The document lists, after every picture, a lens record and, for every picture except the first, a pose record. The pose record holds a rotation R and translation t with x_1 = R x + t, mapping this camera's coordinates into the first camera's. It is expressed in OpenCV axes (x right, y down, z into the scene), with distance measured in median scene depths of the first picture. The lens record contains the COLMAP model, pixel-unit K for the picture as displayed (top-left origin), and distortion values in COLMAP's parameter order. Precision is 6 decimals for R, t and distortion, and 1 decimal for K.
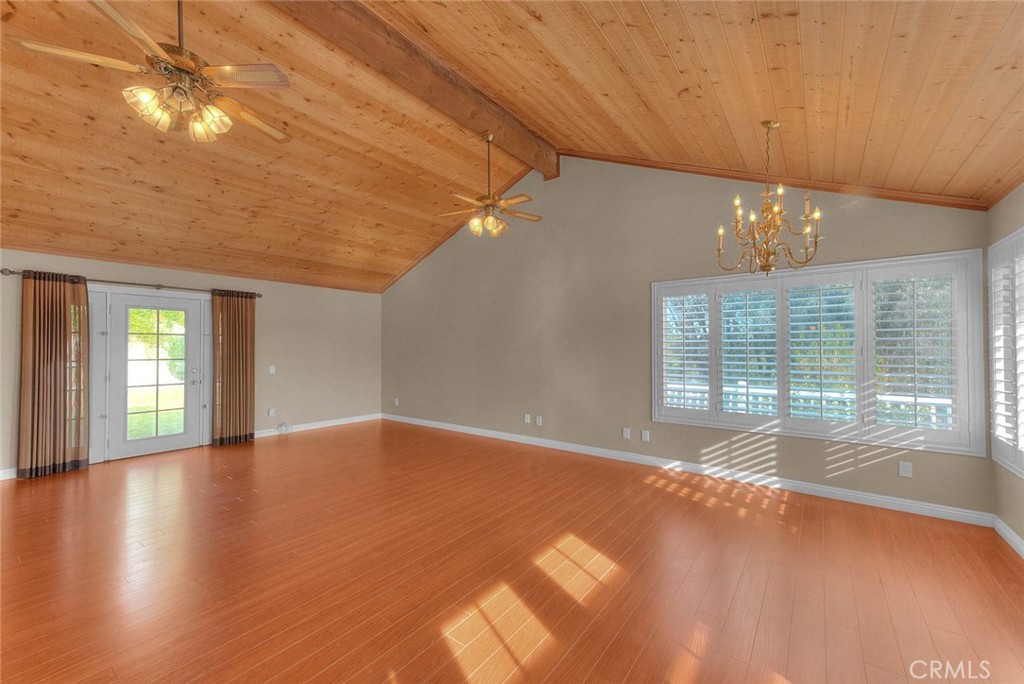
lens RADIAL K [[394.9, 0, 514.2], [0, 394.9, 349.7], [0, 0, 1]] dist [0.023183, -0.000388]
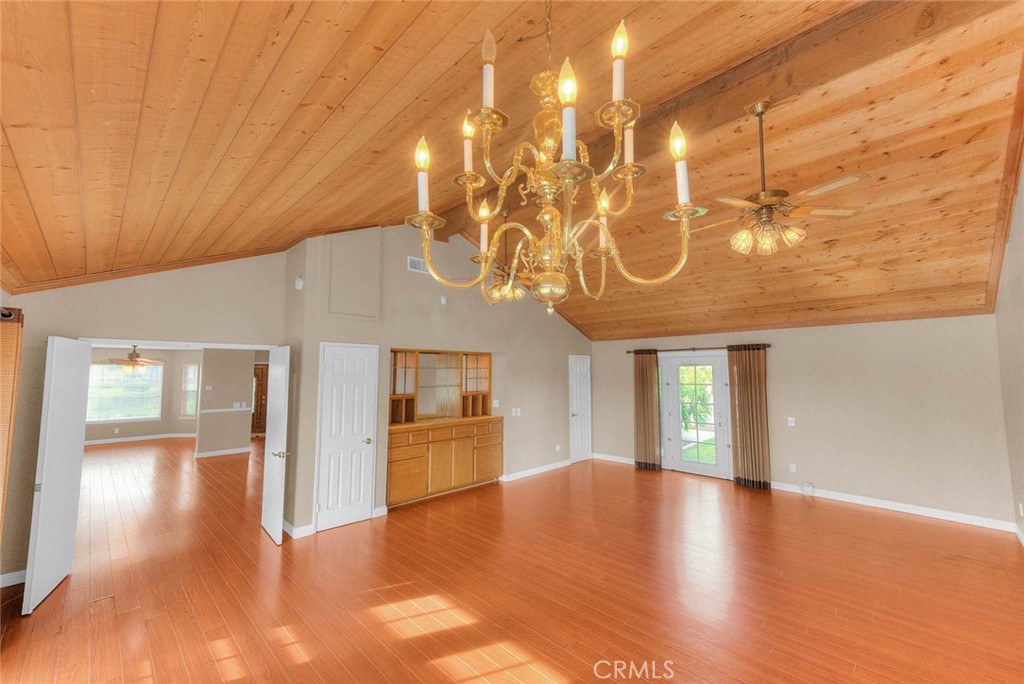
lens RADIAL K [[407.7, 0, 512.0], [0, 407.7, 342.0], [0, 0, 1]] dist [0.000076, -0.000232]
pose [[-0.124368, -0.078627, -0.989116, 0.612681], [-0.007521, 0.996901, -0.078300, -0.077134], [0.992208, -0.002298, -0.124574, 0.629927]]
